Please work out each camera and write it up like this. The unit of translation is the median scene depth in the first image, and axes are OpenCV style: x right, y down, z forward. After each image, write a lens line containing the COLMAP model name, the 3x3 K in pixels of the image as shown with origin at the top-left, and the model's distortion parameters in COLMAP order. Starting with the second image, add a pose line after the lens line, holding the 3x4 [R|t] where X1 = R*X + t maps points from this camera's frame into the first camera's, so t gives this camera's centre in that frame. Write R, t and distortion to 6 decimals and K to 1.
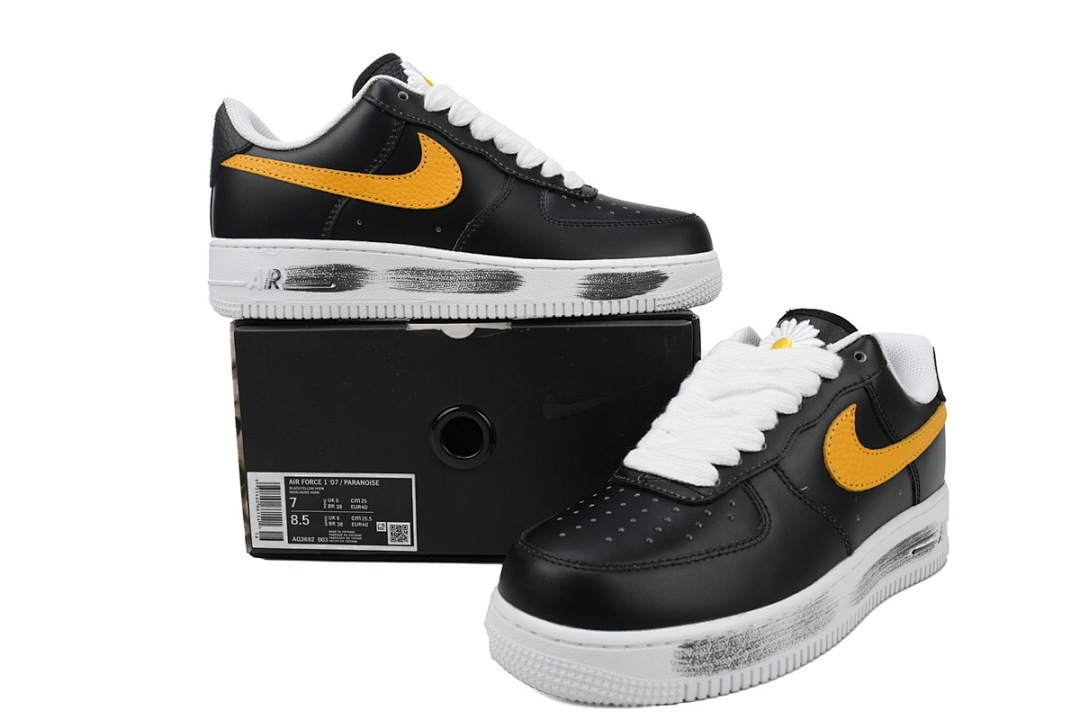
lens RADIAL K [[848.6, 0, 540.0], [0, 848.6, 360.0], [0, 0, 1]] dist [-0.005840, -0.000965]
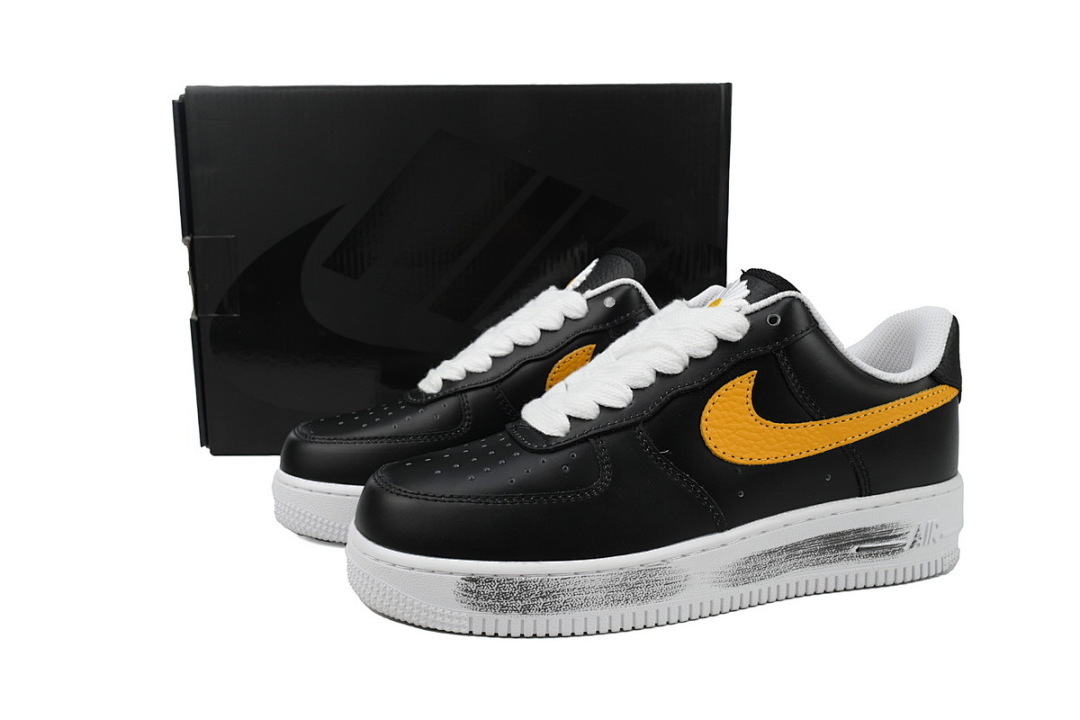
lens RADIAL K [[848.6, 0, 540.0], [0, 848.6, 360.0], [0, 0, 1]] dist [-0.005840, -0.000965]
pose [[0.915163, 0.067561, -0.397383, 0.563321], [-0.063124, 0.997711, 0.024253, 0.036198], [0.398112, 0.002889, 0.917332, 0.078560]]
